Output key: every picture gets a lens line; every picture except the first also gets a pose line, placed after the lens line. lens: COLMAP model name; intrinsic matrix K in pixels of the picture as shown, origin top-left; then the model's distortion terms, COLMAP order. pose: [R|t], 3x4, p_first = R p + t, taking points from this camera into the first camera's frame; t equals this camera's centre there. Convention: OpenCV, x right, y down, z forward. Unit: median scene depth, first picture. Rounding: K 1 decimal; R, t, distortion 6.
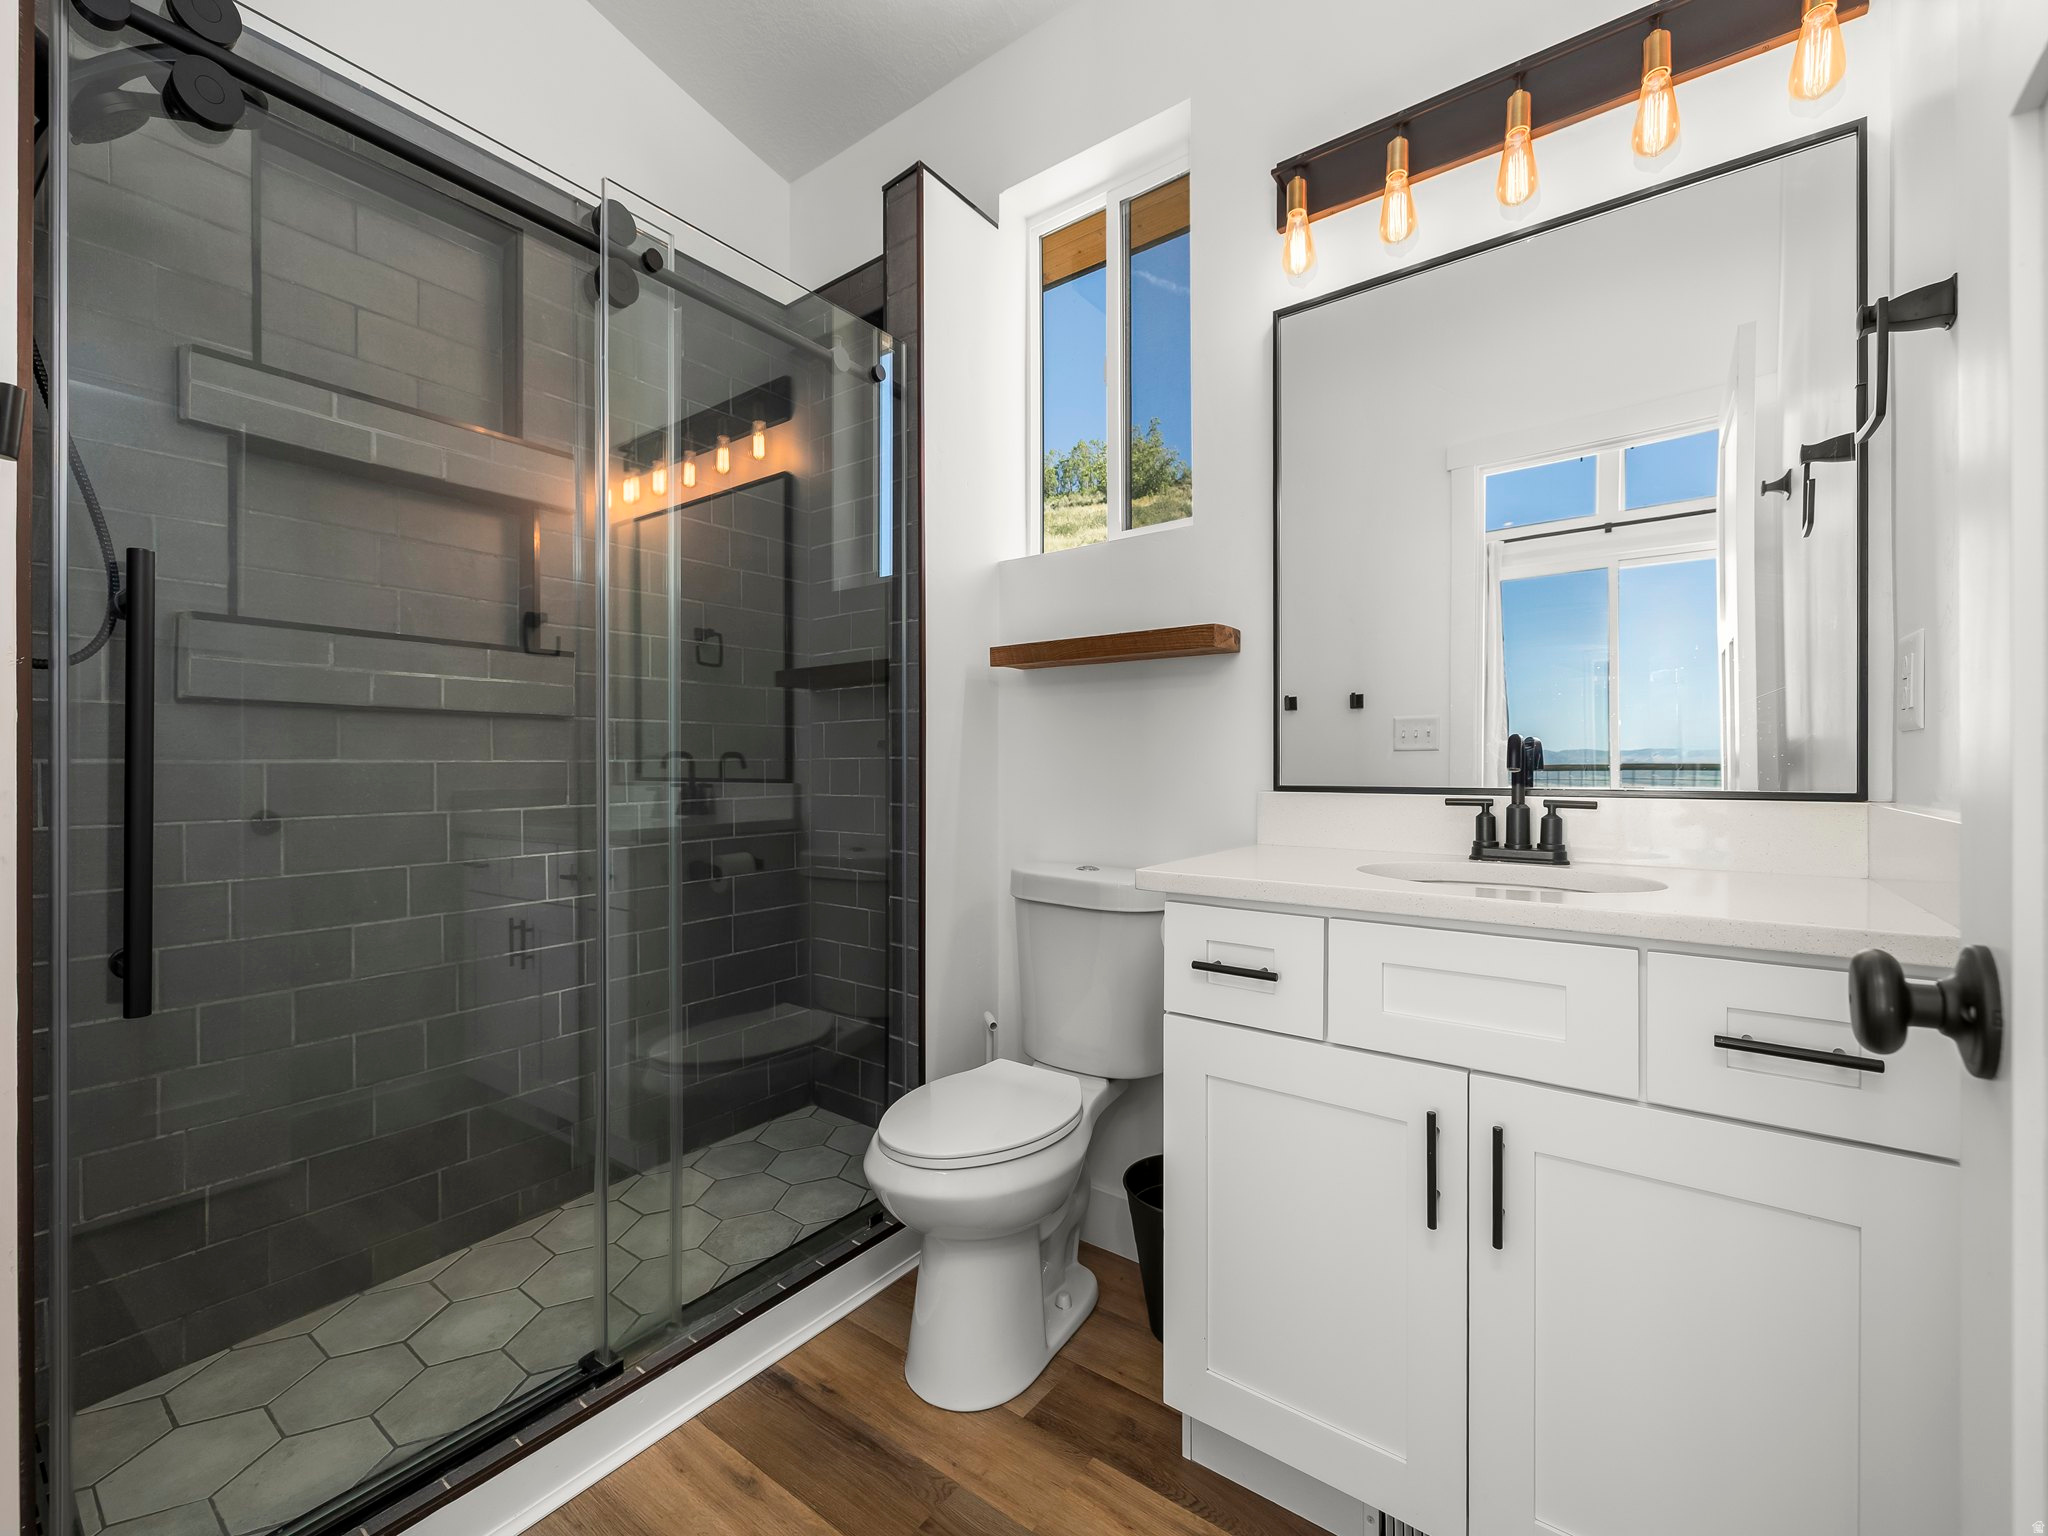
lens RADIAL K [[862.0, 0, 1018.8], [0, 862.0, 776.8], [0, 0, 1]] dist [-0.003429, -0.000706]
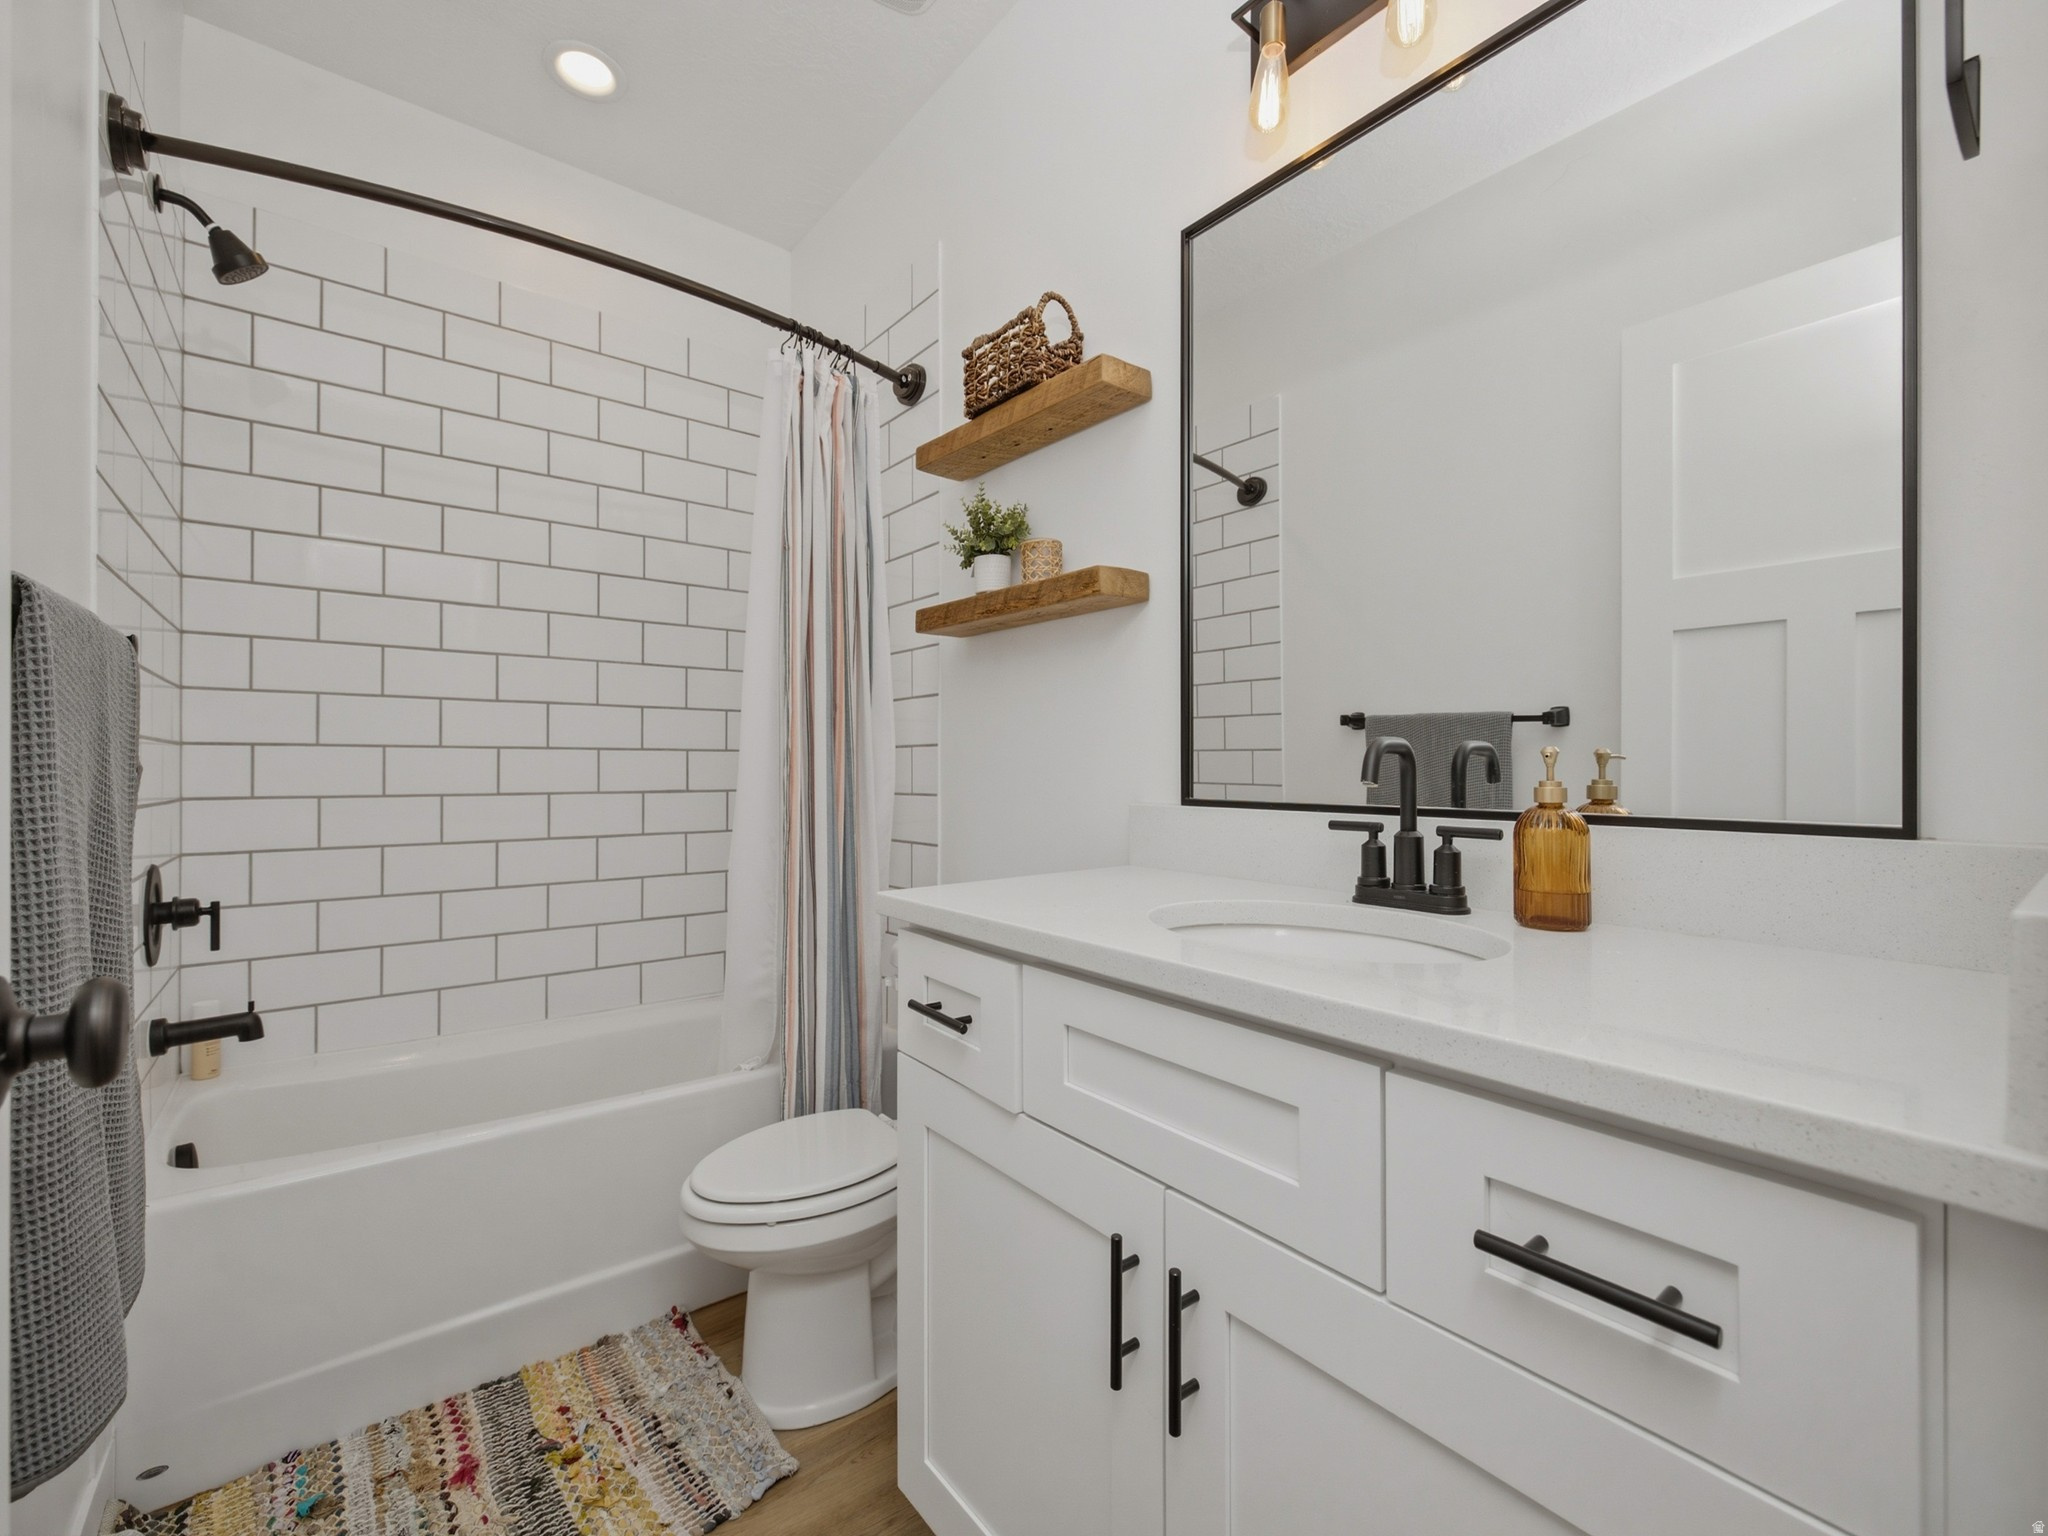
lens RADIAL K [[862.0, 0, 1018.8], [0, 862.0, 776.8], [0, 0, 1]] dist [-0.003429, -0.000706]
pose [[0.963471, 0.016657, -0.267295, 0.447339], [-0.018337, 0.999825, -0.003788, -0.005682], [0.267185, 0.008551, 0.963607, 0.185830]]
